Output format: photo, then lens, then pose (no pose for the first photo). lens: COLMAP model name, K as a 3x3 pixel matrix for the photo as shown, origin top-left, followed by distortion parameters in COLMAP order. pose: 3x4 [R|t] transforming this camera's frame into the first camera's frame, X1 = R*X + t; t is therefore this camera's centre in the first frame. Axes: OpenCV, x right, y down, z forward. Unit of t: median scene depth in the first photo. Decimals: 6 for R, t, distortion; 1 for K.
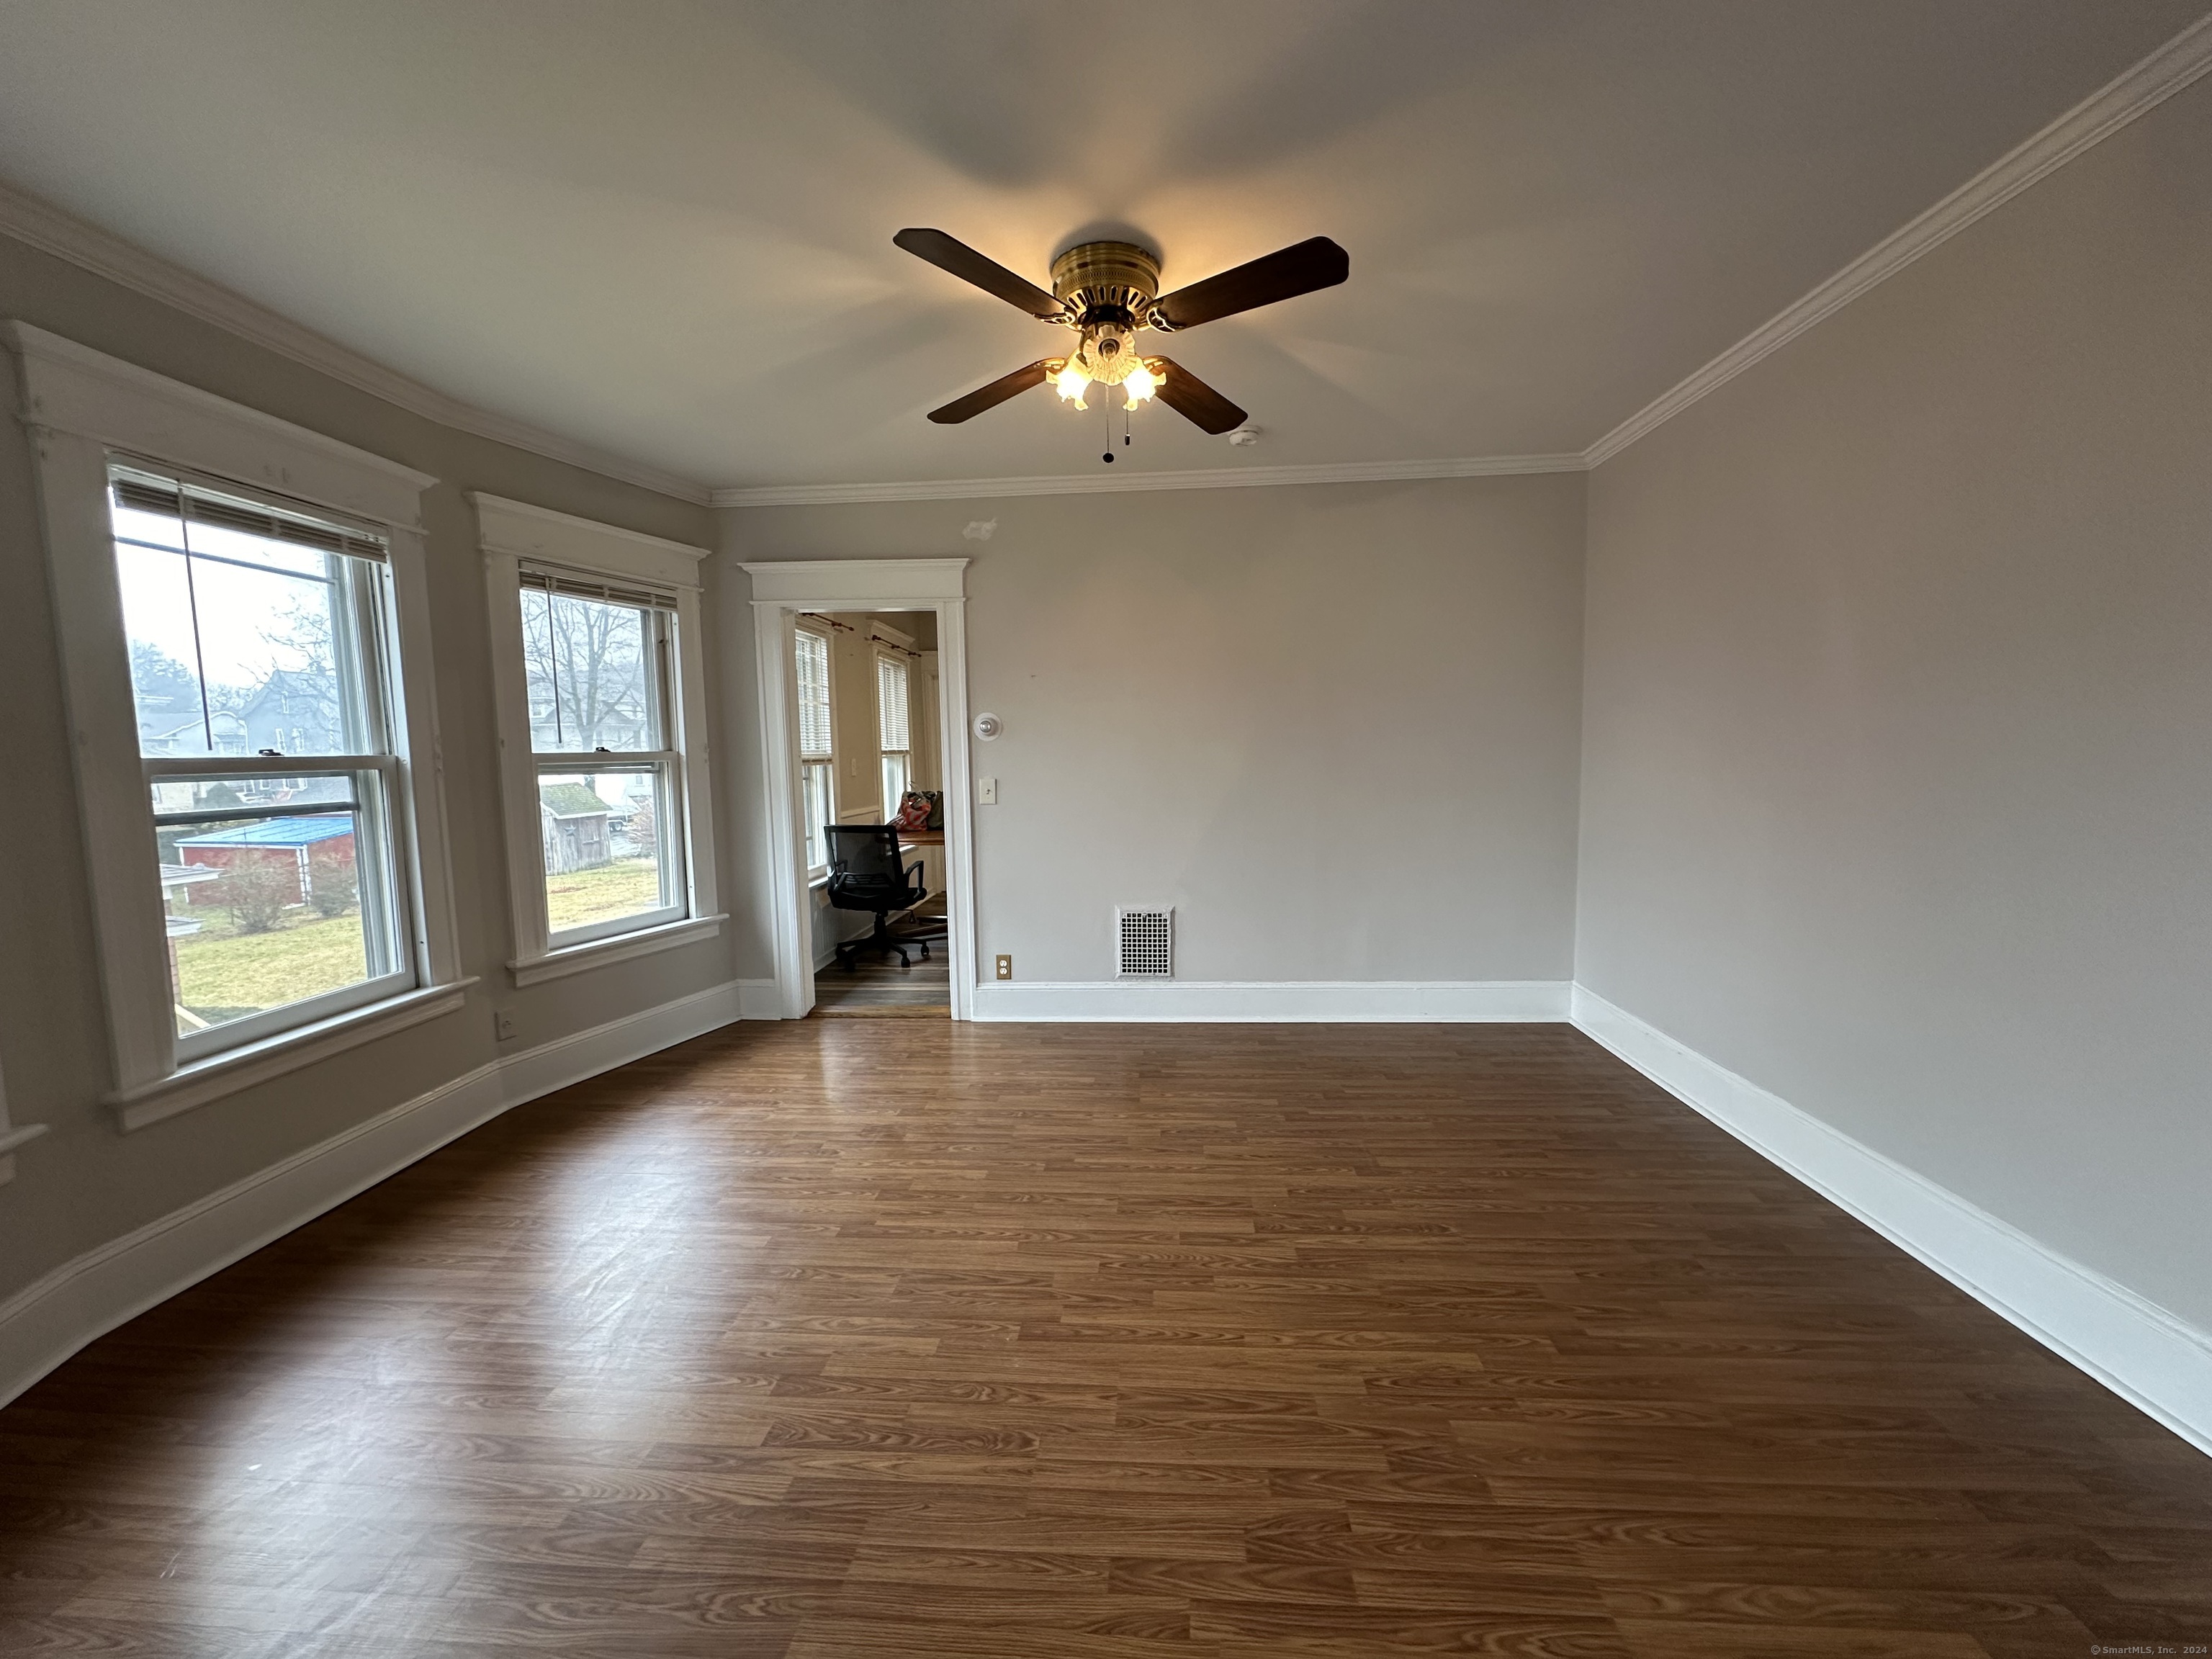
lens RADIAL K [[884.3, 0, 1106.0], [0, 884.3, 829.5], [0, 0, 1]] dist [-0.001620, 0.000813]
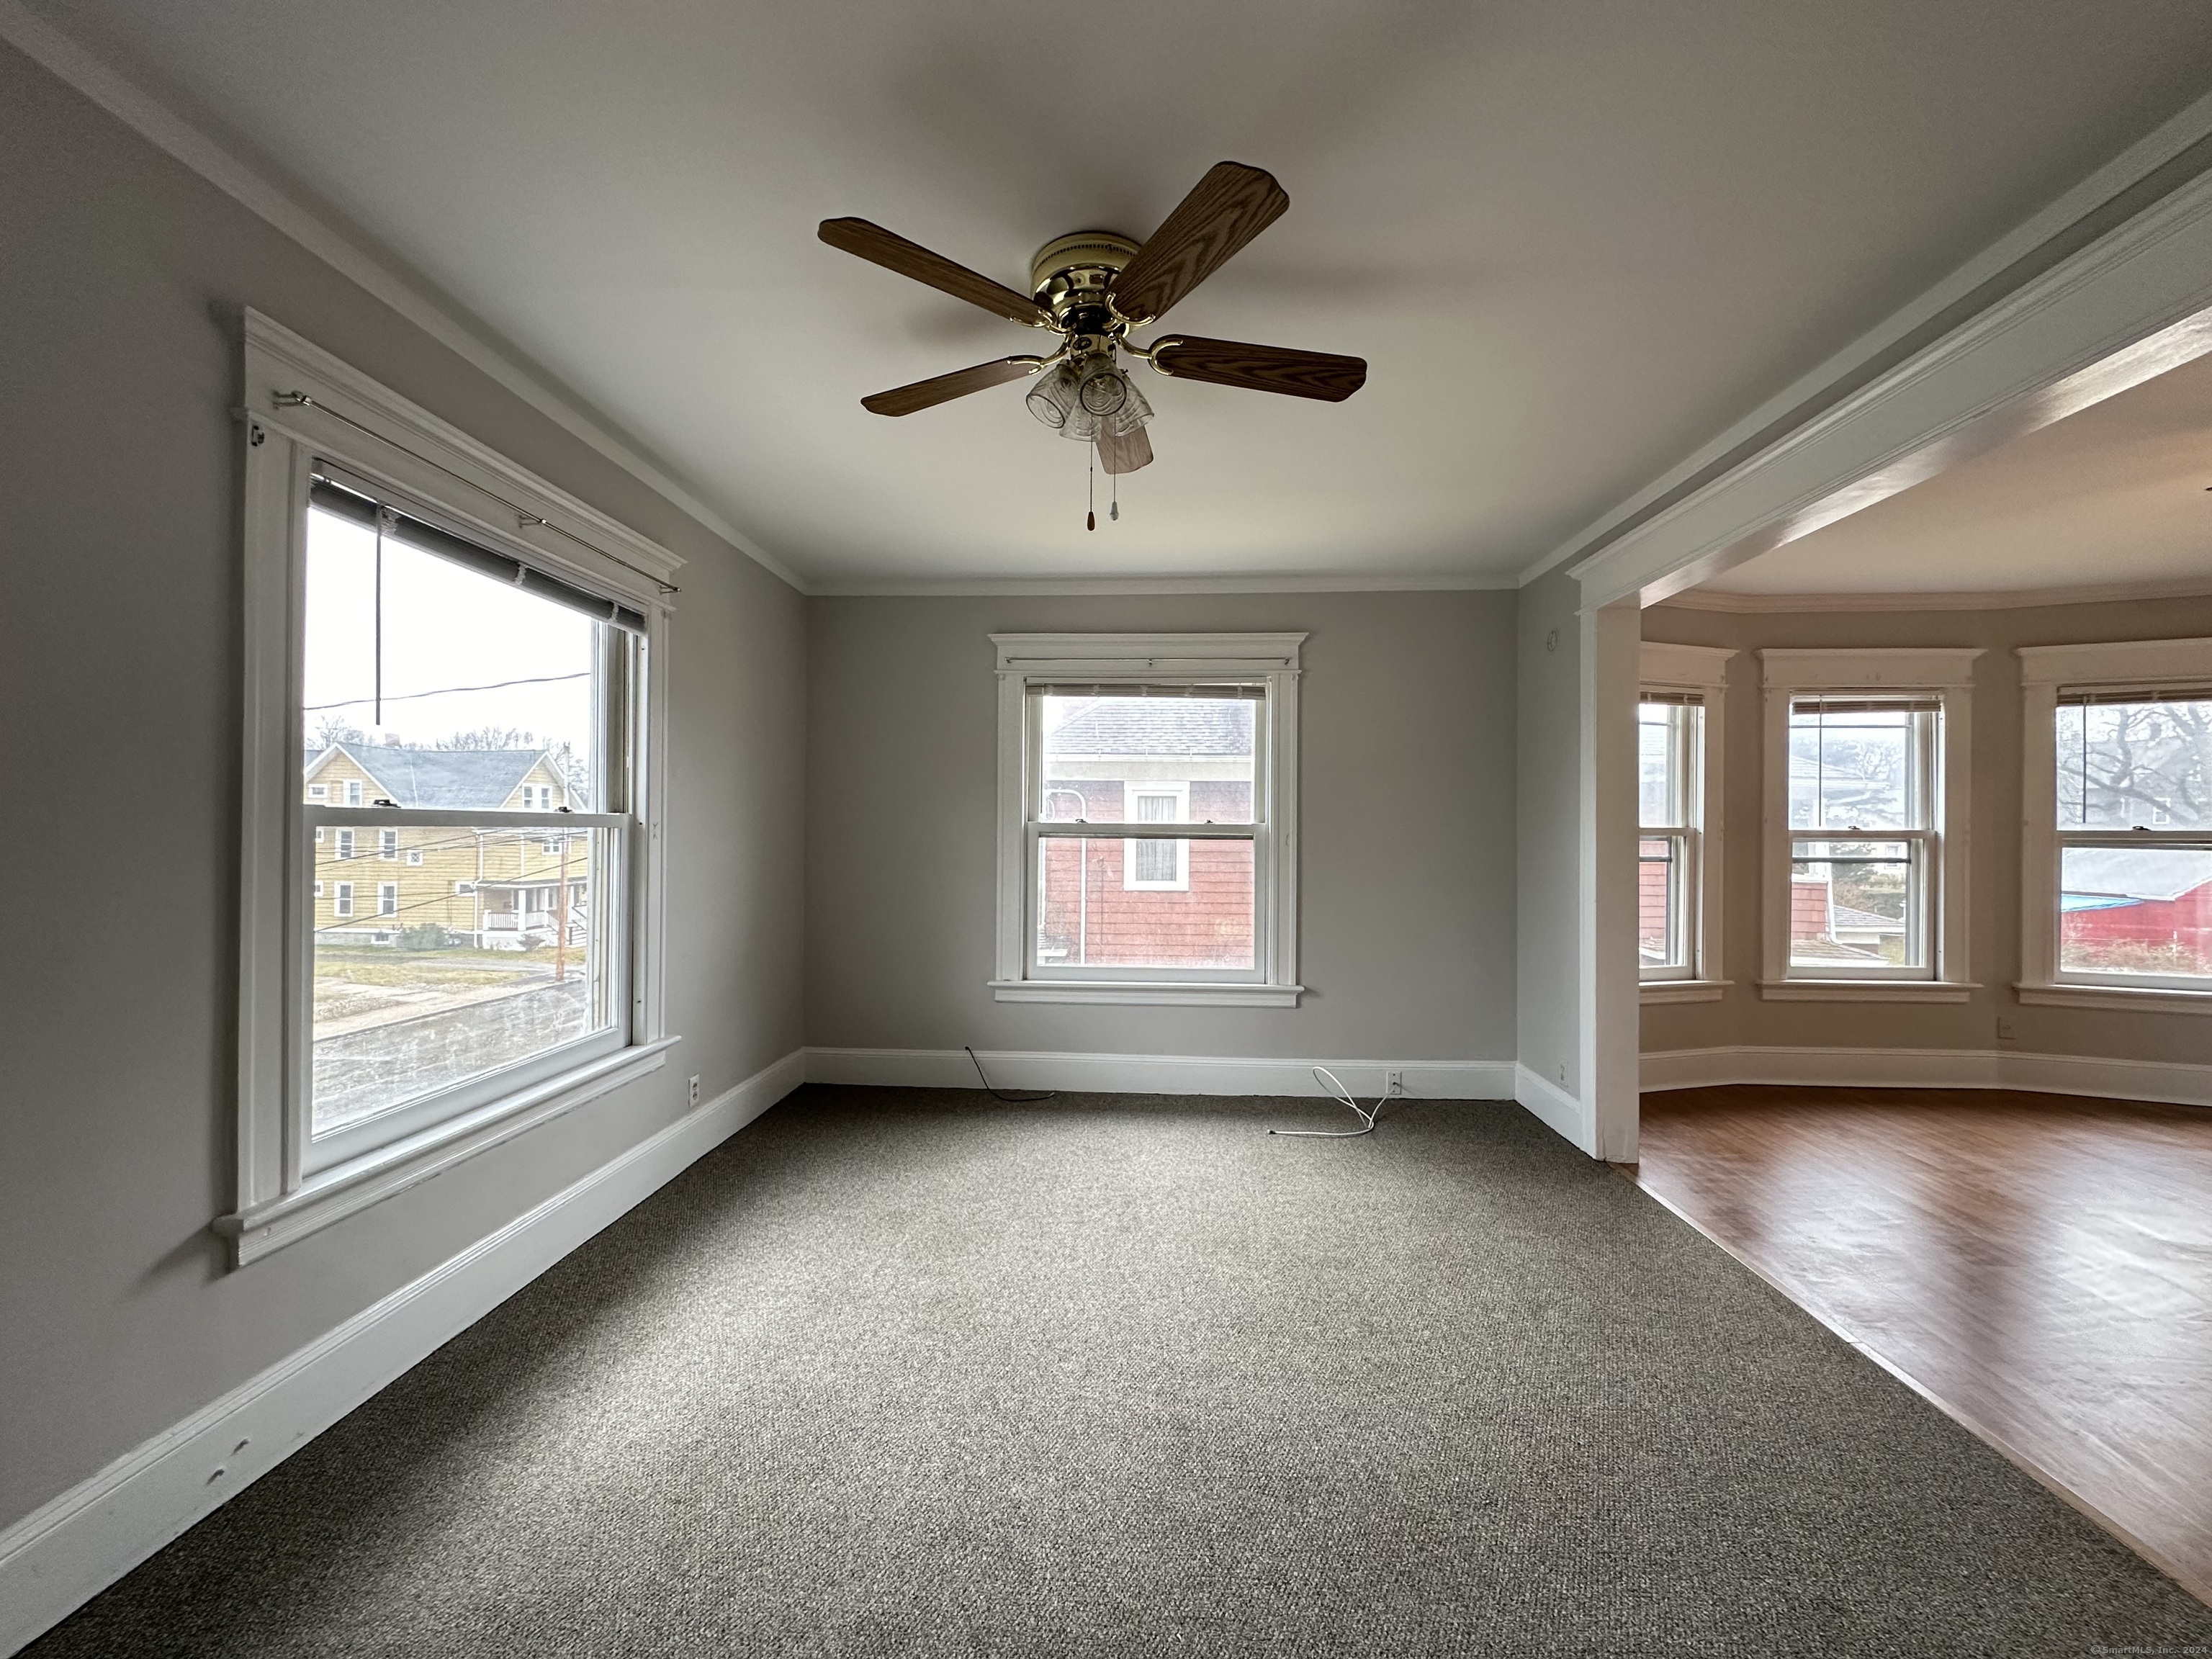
lens RADIAL K [[881.3, 0, 1104.8], [0, 881.3, 832.0], [0, 0, 1]] dist [-0.001446, 0.000226]
pose [[0.009678, 0.019936, -0.999754, 0.784230], [-0.096392, 0.995164, 0.018911, 0.033694], [0.995296, 0.096185, 0.011552, -0.515692]]
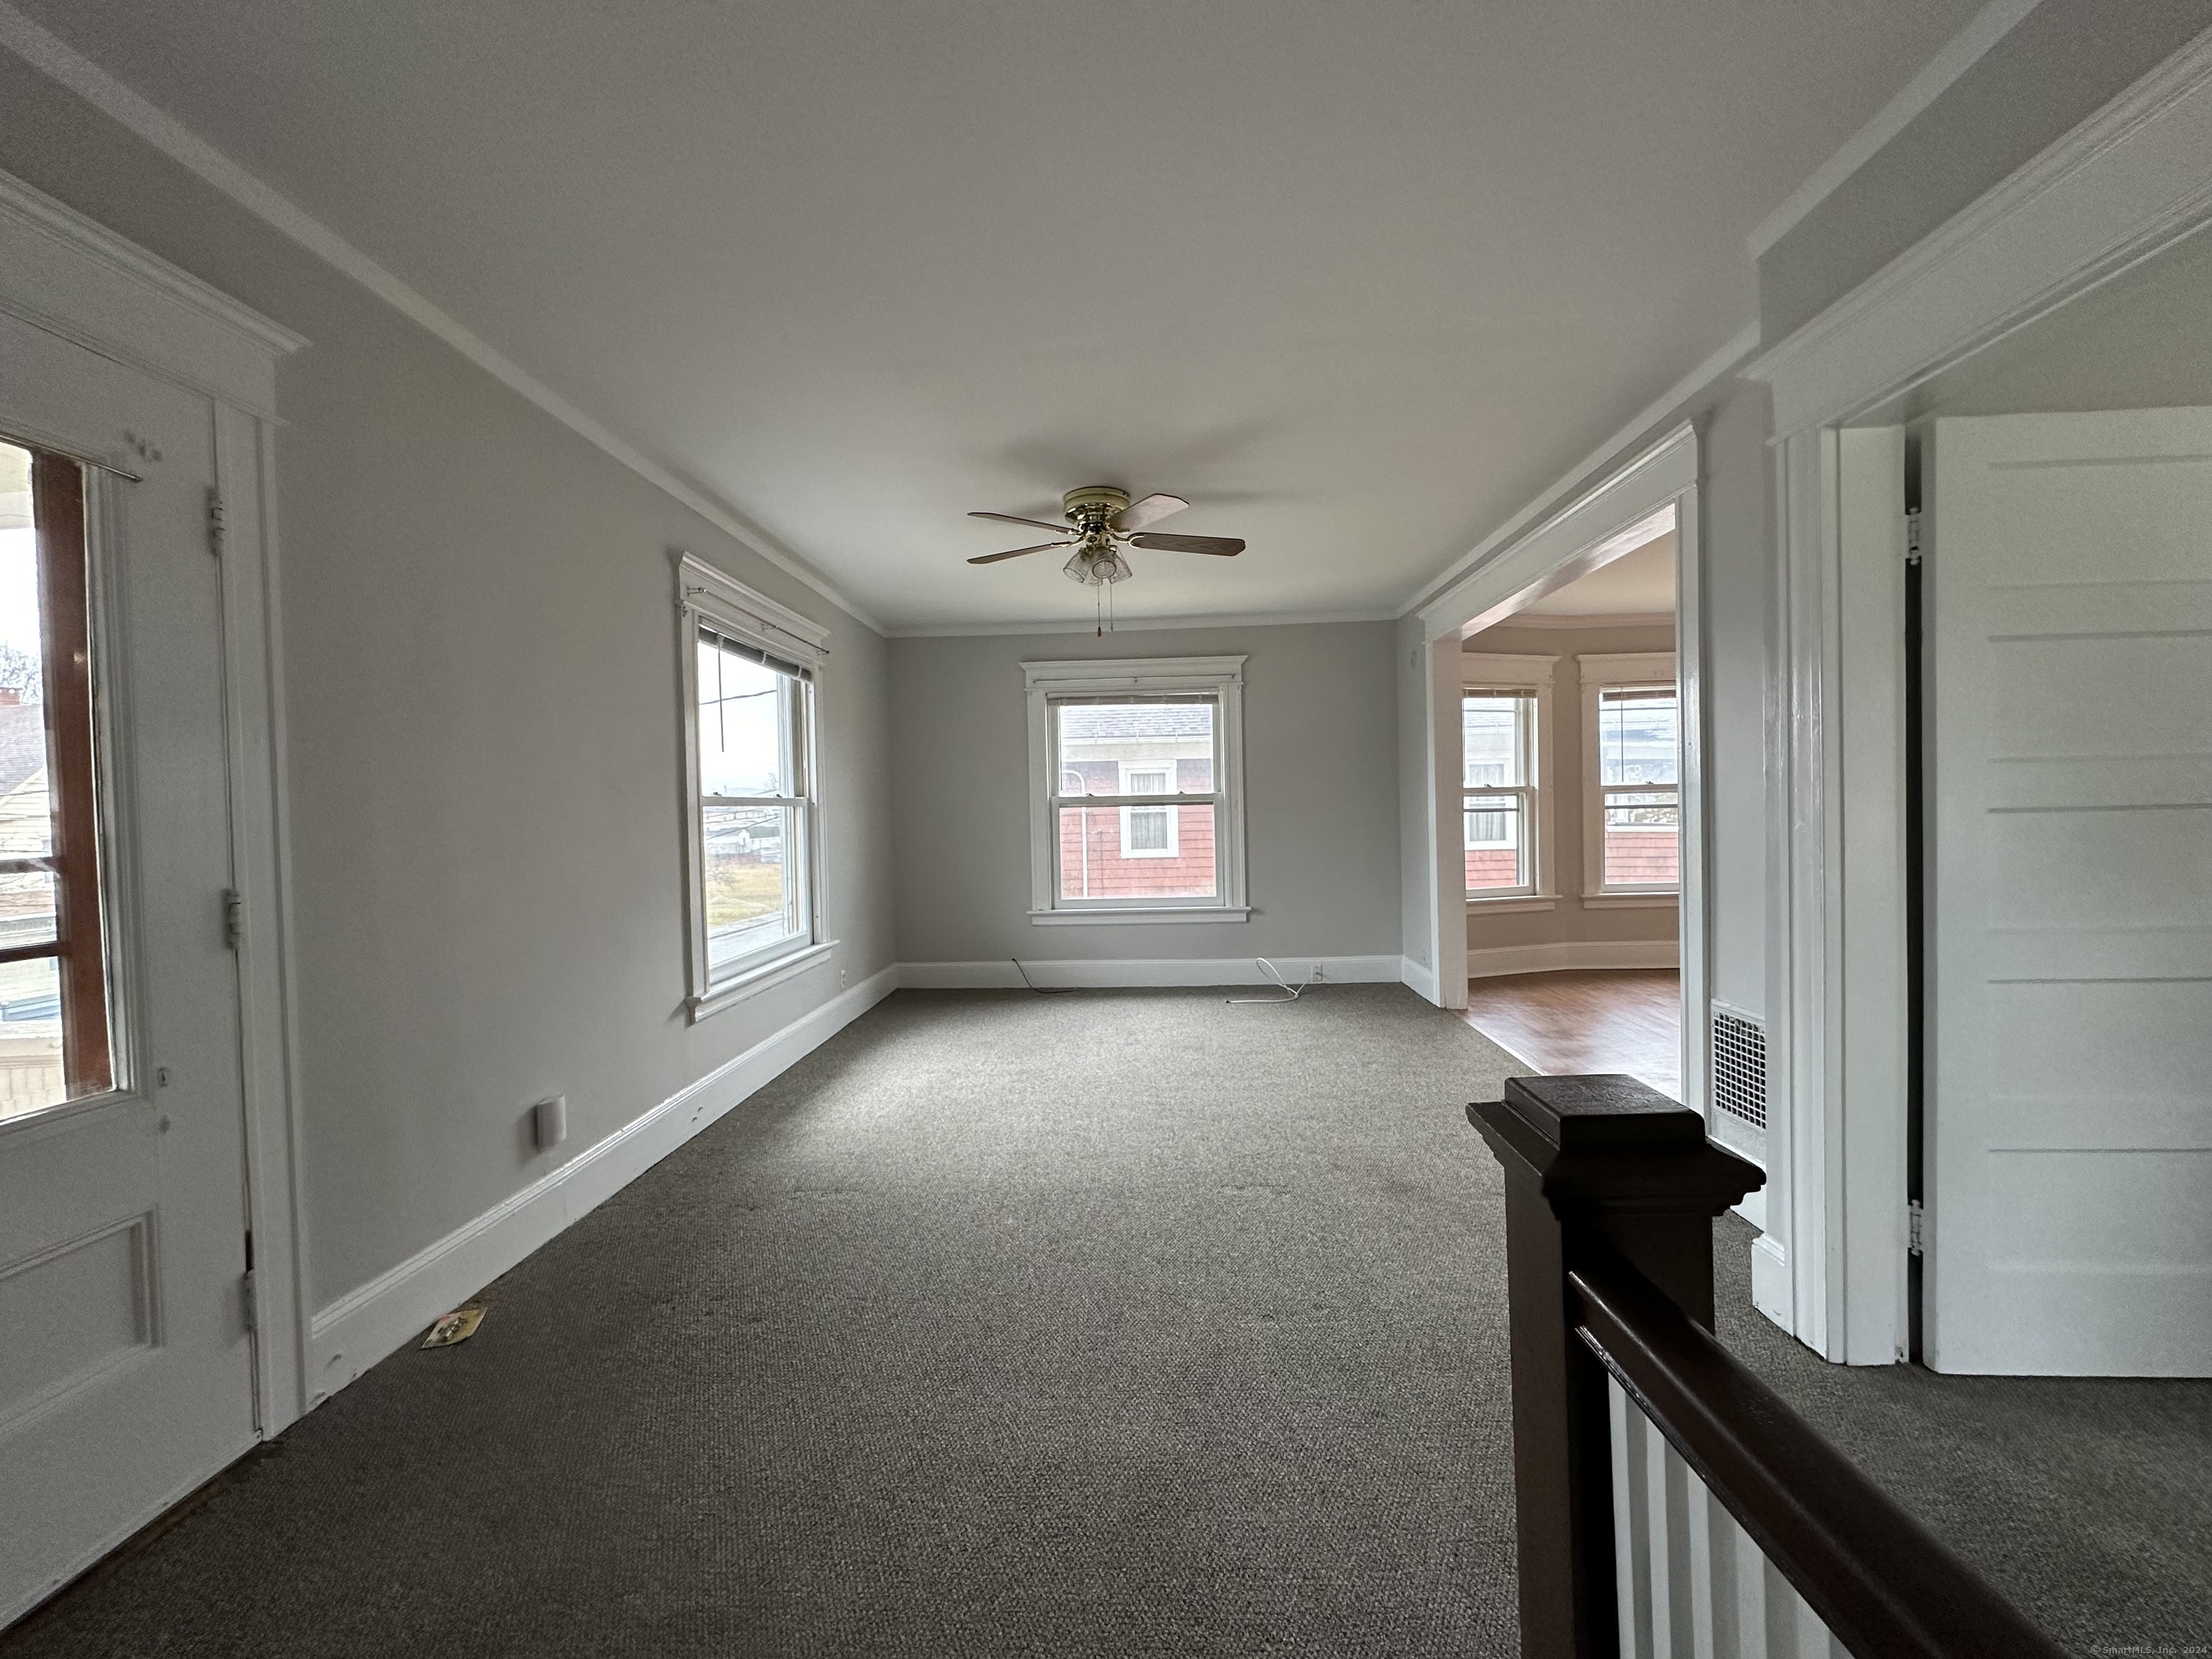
lens RADIAL K [[884.3, 0, 1106.0], [0, 884.3, 829.5], [0, 0, 1]] dist [-0.001620, 0.000813]
pose [[0.017485, 0.041607, -0.998981, 1.411872], [-0.065585, 0.997030, 0.040378, 0.042790], [0.997694, 0.064813, 0.020161, -0.539669]]
